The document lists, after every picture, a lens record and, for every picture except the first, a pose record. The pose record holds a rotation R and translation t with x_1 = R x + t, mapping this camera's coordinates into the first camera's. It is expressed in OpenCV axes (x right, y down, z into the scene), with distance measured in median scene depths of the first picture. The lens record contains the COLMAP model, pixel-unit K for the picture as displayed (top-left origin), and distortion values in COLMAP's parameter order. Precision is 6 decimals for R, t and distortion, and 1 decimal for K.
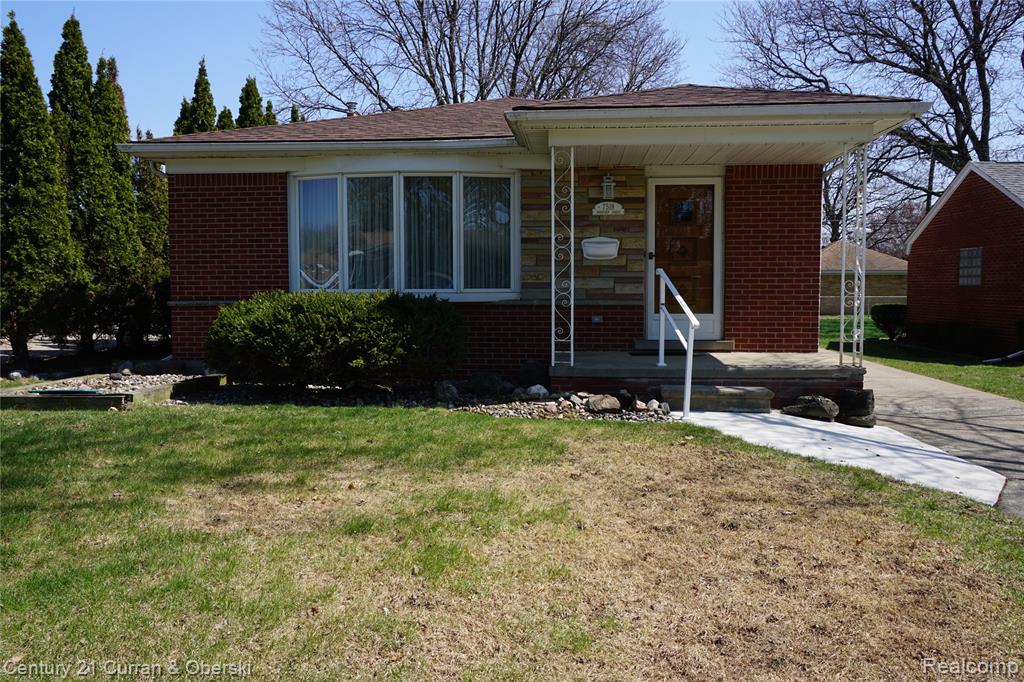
lens RADIAL K [[827.7, 0, 512.0], [0, 827.7, 341.0], [0, 0, 1]] dist [-0.049586, 0.047944]
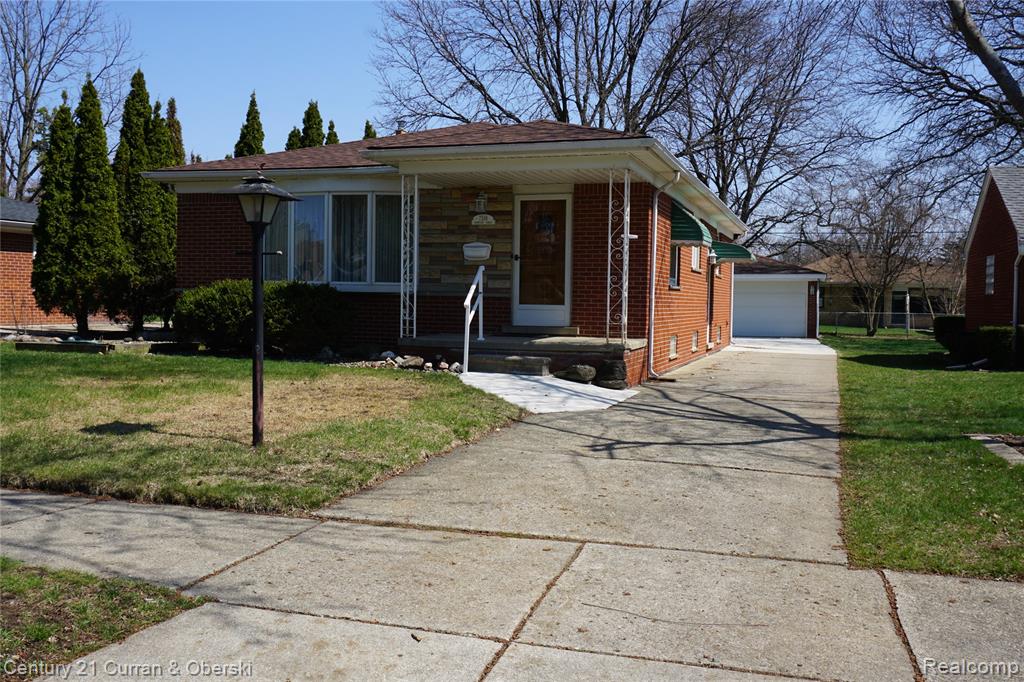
lens RADIAL K [[986.6, 0, 512.0], [0, 986.6, 341.0], [0, 0, 1]] dist [0.005311, -0.004140]
pose [[0.968136, 0.029525, -0.248680, 0.511670], [-0.036955, 0.998998, -0.025260, 0.057342], [0.247685, 0.033645, 0.968256, -0.414118]]
